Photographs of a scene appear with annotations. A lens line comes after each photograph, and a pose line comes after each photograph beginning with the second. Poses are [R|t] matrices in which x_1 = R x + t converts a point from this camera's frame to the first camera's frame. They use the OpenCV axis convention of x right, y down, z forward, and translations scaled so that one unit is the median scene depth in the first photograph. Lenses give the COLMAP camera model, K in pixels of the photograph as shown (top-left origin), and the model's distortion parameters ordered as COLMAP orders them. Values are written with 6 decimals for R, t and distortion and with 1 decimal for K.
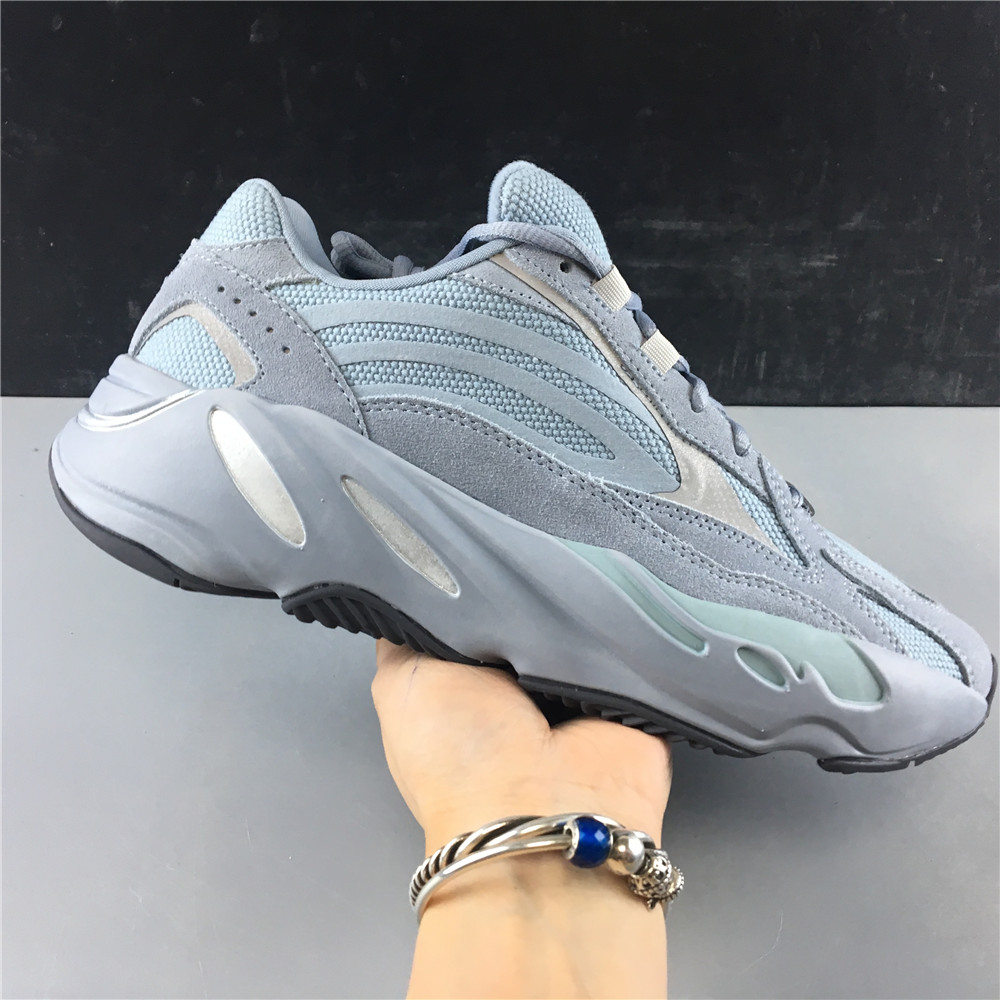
lens RADIAL K [[1145.0, 0, 500.0], [0, 1145.0, 500.0], [0, 0, 1]] dist [0.097213, 0.005080]
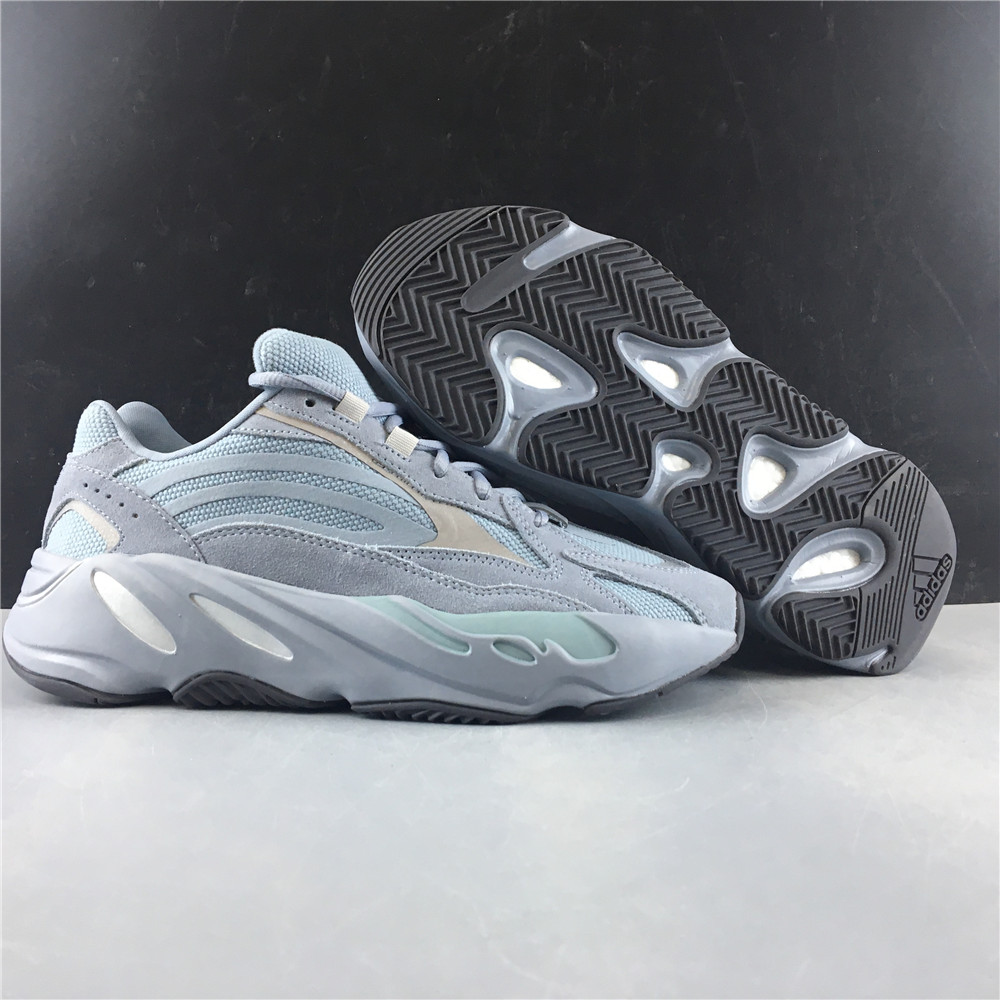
lens RADIAL K [[1145.0, 0, 500.0], [0, 1145.0, 500.0], [0, 0, 1]] dist [0.097213, 0.005080]
pose [[0.957815, -0.267499, -0.105047, 0.383046], [0.260553, 0.962518, -0.075309, 0.068905], [0.121255, 0.044762, 0.991612, -0.316295]]
